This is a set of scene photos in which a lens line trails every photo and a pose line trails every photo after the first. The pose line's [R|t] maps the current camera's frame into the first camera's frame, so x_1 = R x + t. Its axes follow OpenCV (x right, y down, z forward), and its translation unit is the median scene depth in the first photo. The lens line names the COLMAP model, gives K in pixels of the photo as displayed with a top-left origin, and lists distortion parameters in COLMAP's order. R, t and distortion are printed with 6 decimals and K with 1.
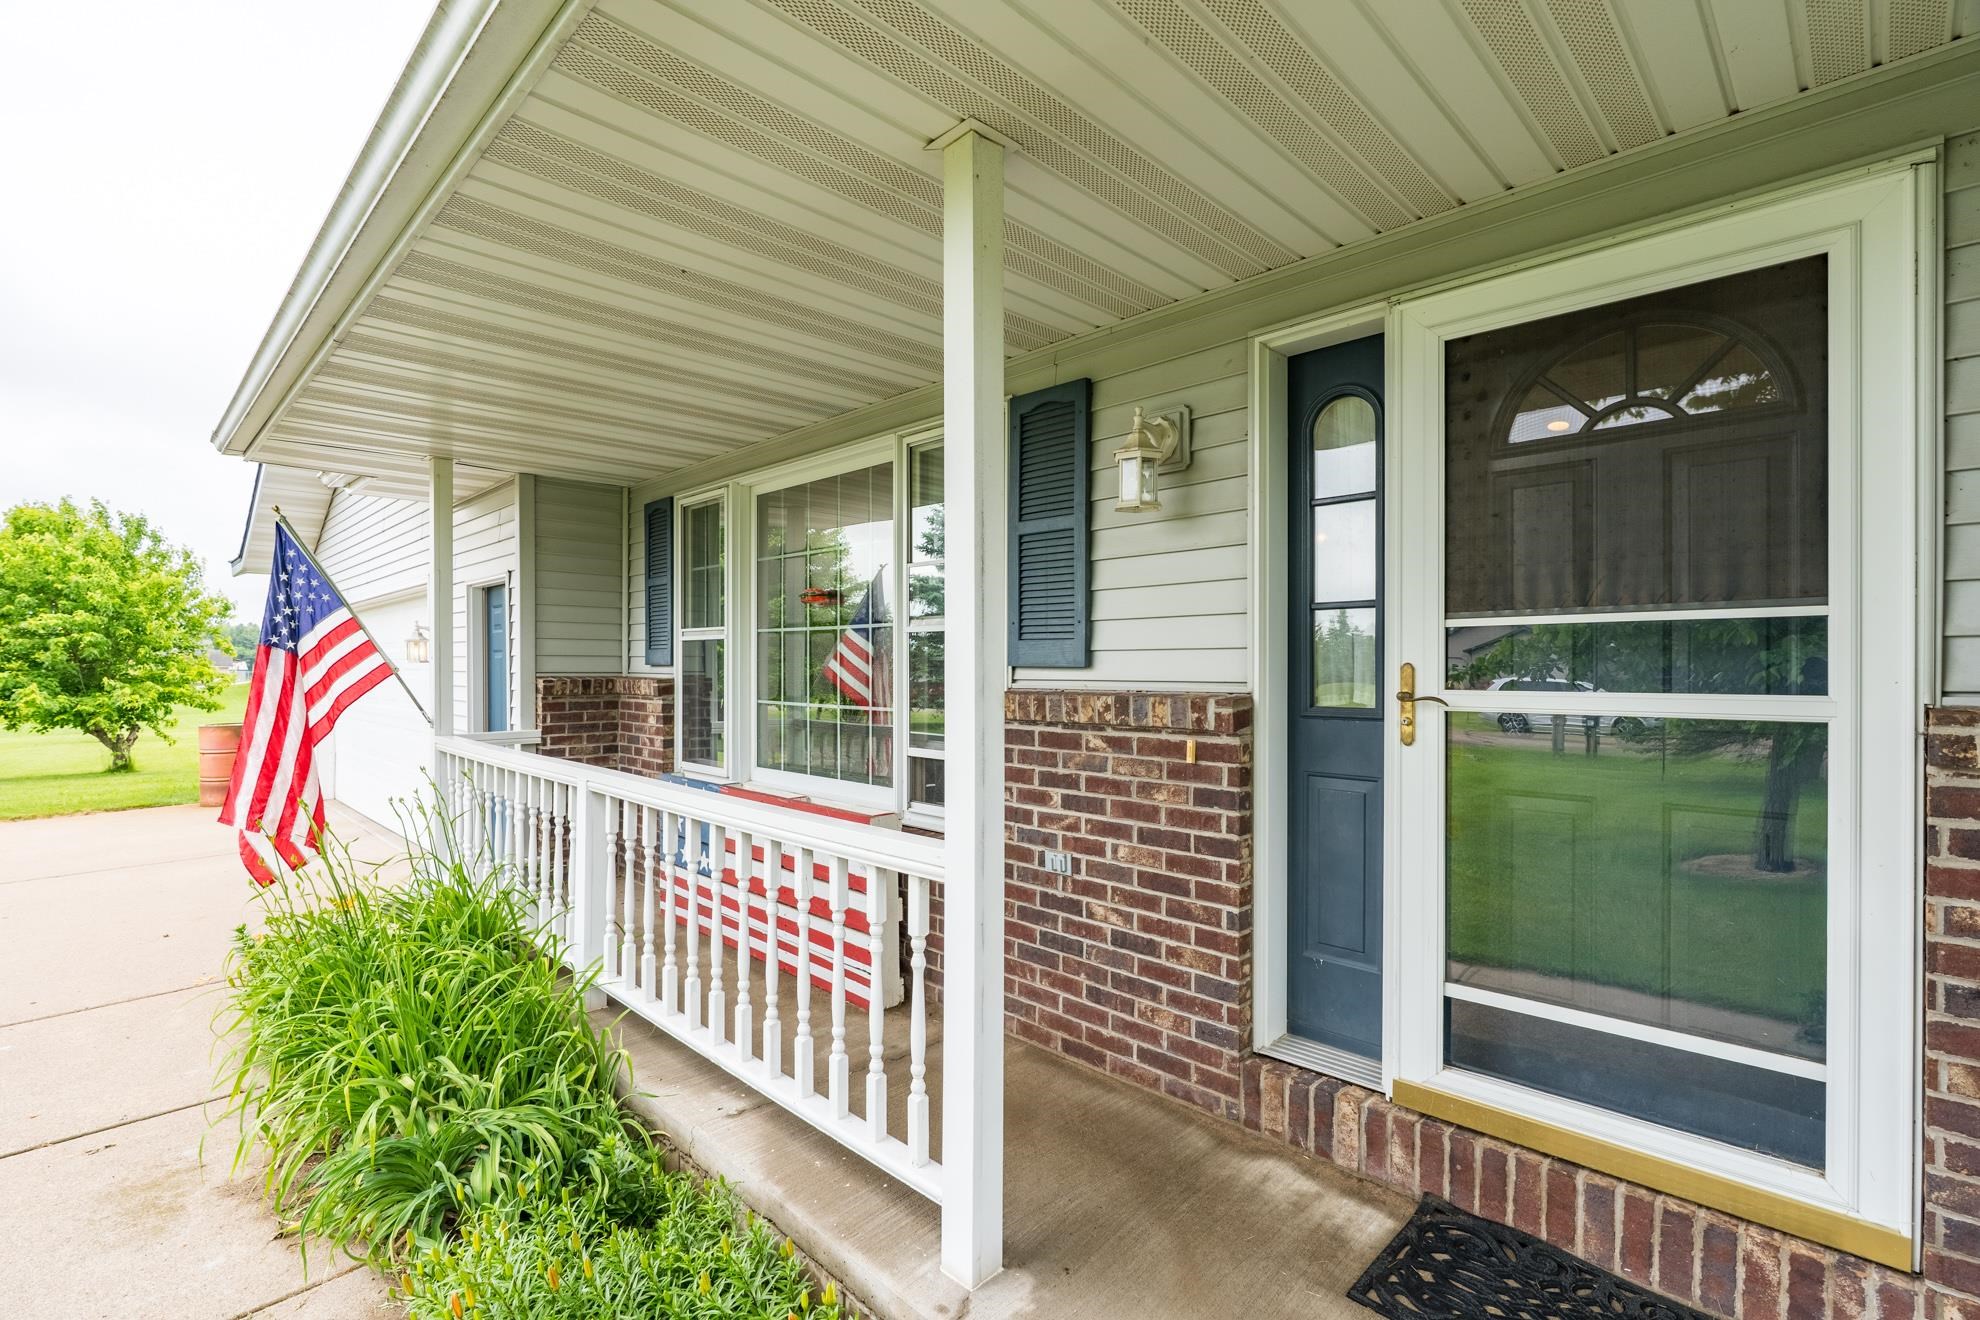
lens RADIAL K [[899.7, 0, 979.1], [0, 899.7, 662.3], [0, 0, 1]] dist [-0.013982, 0.006573]
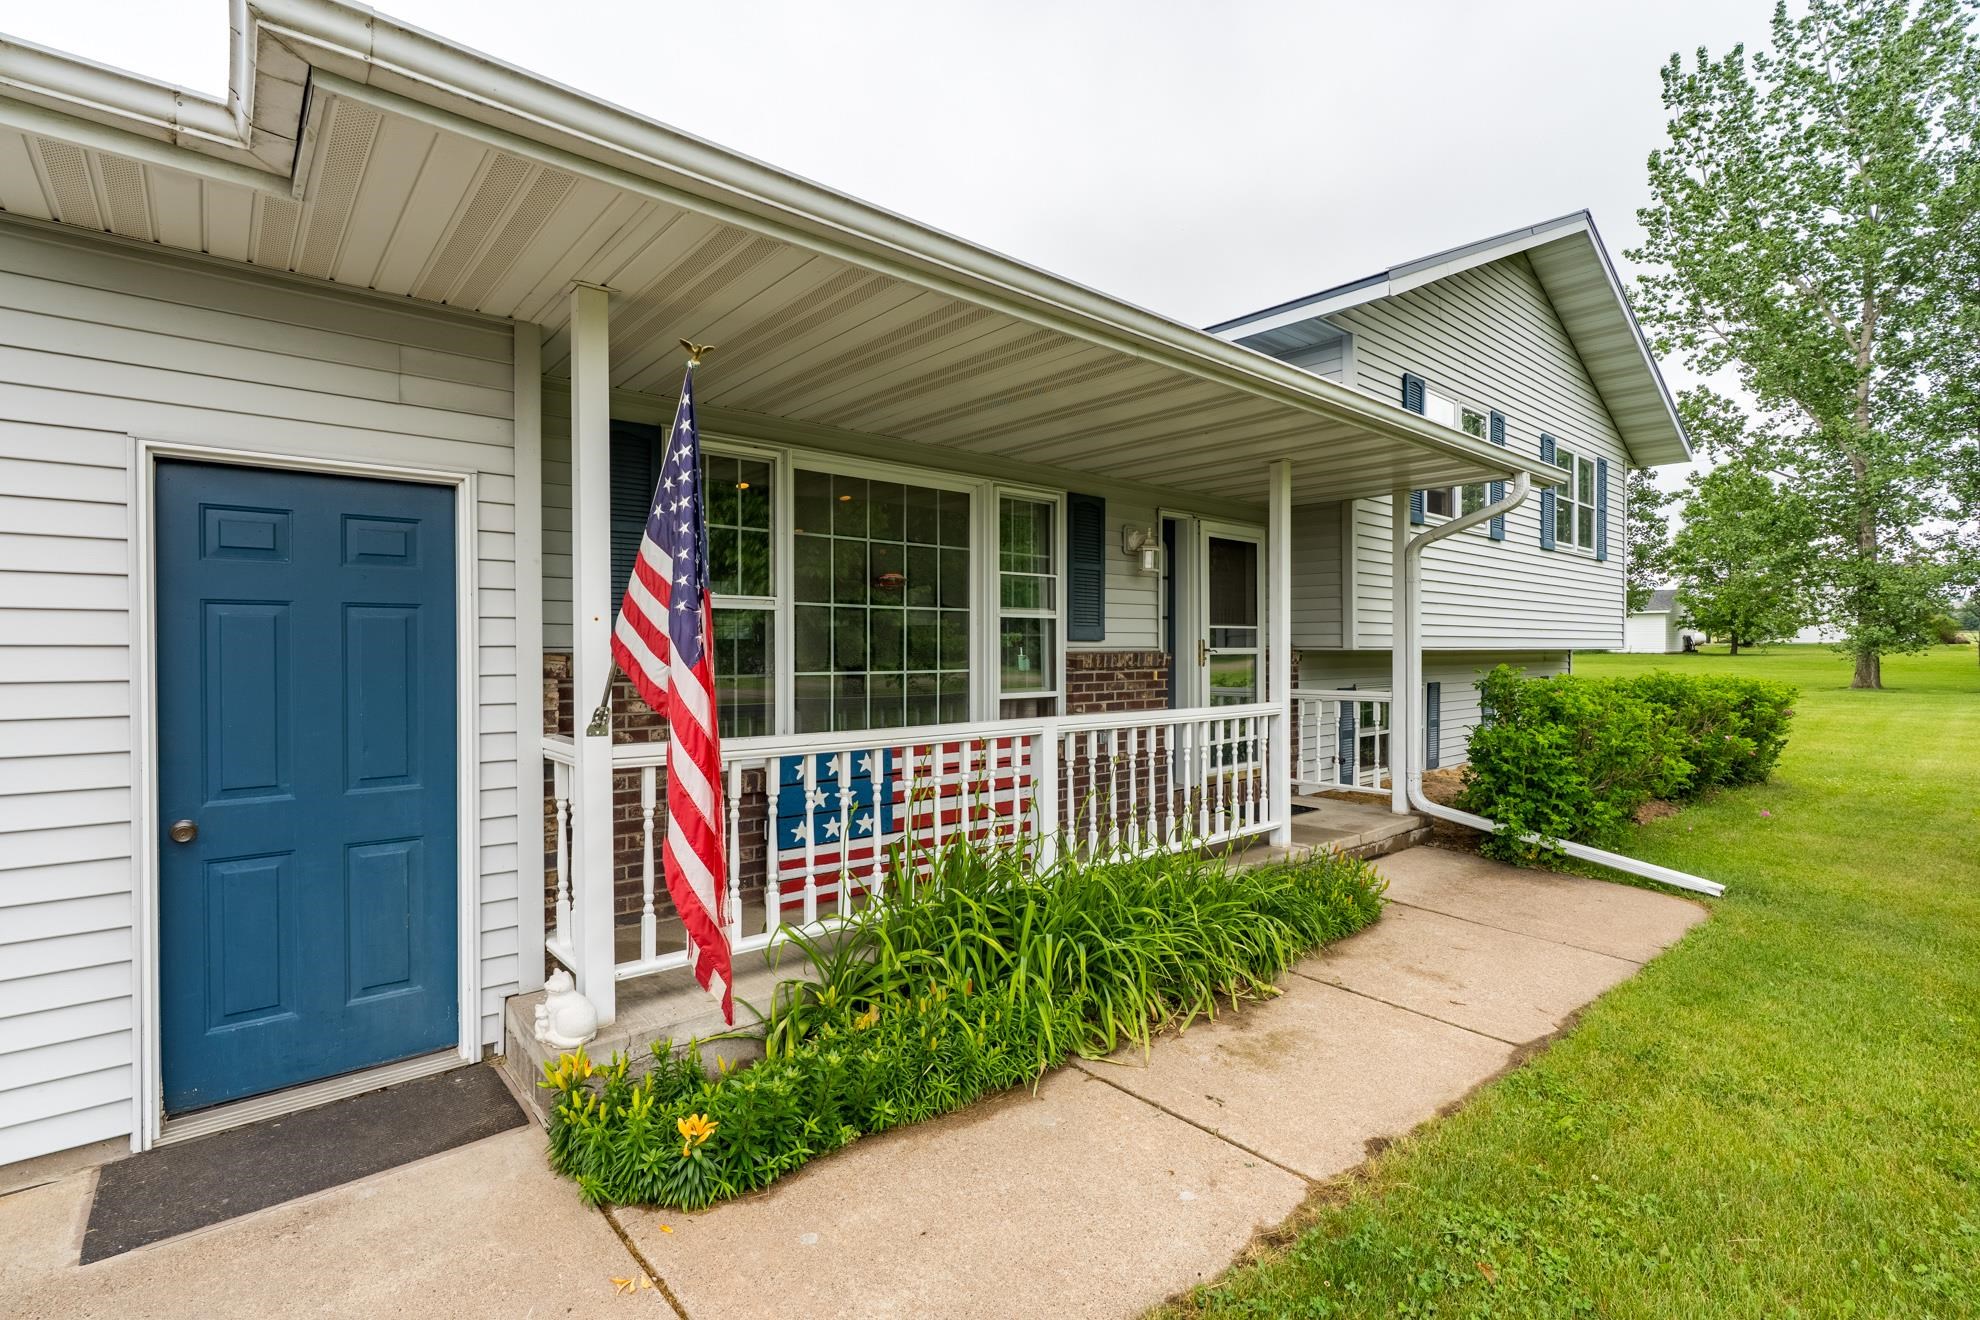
lens RADIAL K [[899.7, 0, 971.6], [0, 899.7, 656.3], [0, 0, 1]] dist [-0.013982, 0.006573]
pose [[0.080464, -0.008150, 0.996724, -2.066350], [0.001029, 0.999967, 0.008093, 0.026654], [-0.996757, 0.000374, 0.080470, 1.218135]]
